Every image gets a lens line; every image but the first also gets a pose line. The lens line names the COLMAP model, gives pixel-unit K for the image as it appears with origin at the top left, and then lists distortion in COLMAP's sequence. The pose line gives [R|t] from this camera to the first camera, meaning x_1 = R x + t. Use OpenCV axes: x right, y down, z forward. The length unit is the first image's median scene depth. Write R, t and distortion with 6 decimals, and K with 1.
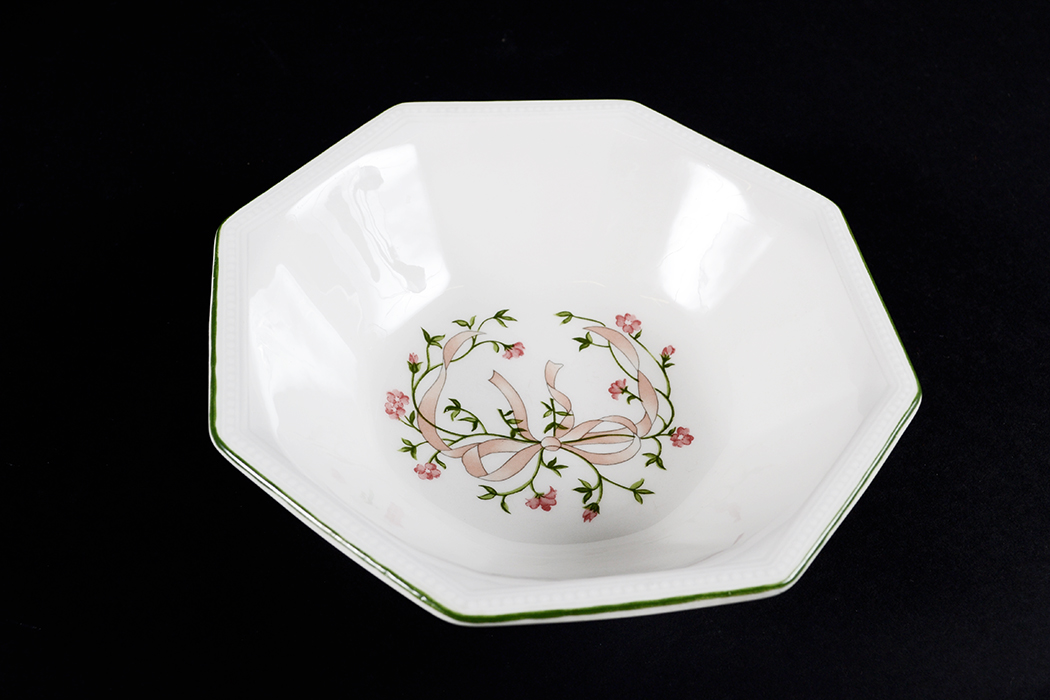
lens RADIAL K [[1327.6, 0, 525.0], [0, 1327.6, 350.0], [0, 0, 1]] dist [-0.006264, -0.005899]
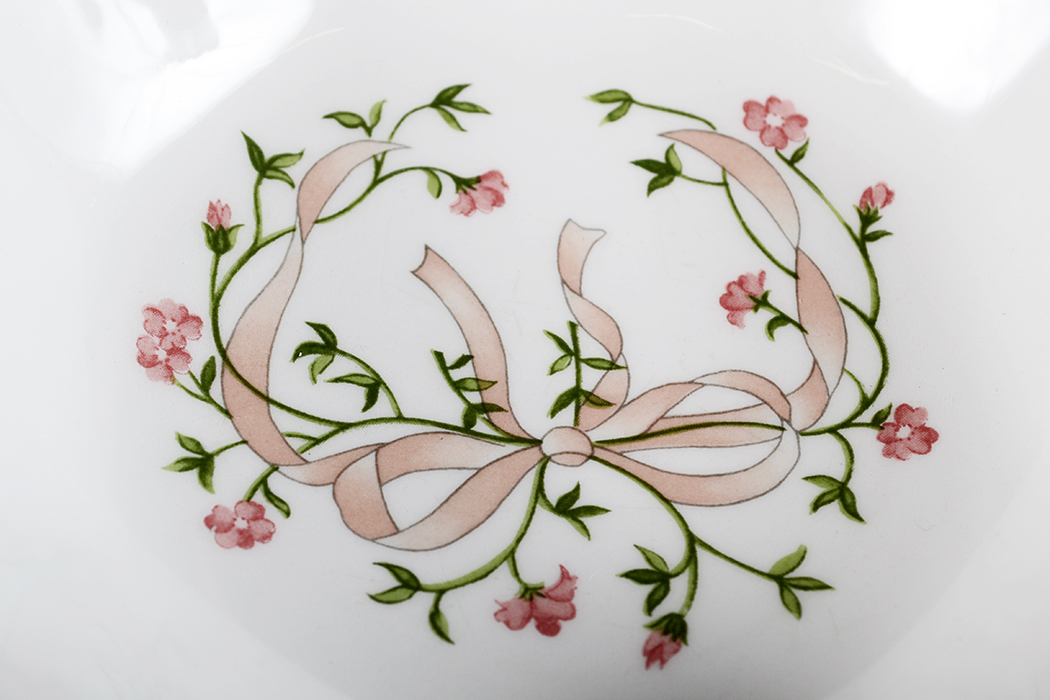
lens RADIAL K [[2406.8, 0, 525.0], [0, 2406.8, 350.0], [0, 0, 1]] dist [0.038858, 0.042235]
pose [[0.999616, 0.011990, -0.024982, 0.024280], [-0.008851, 0.992469, 0.122173, -0.042290], [0.026259, -0.121905, 0.992194, 0.304418]]
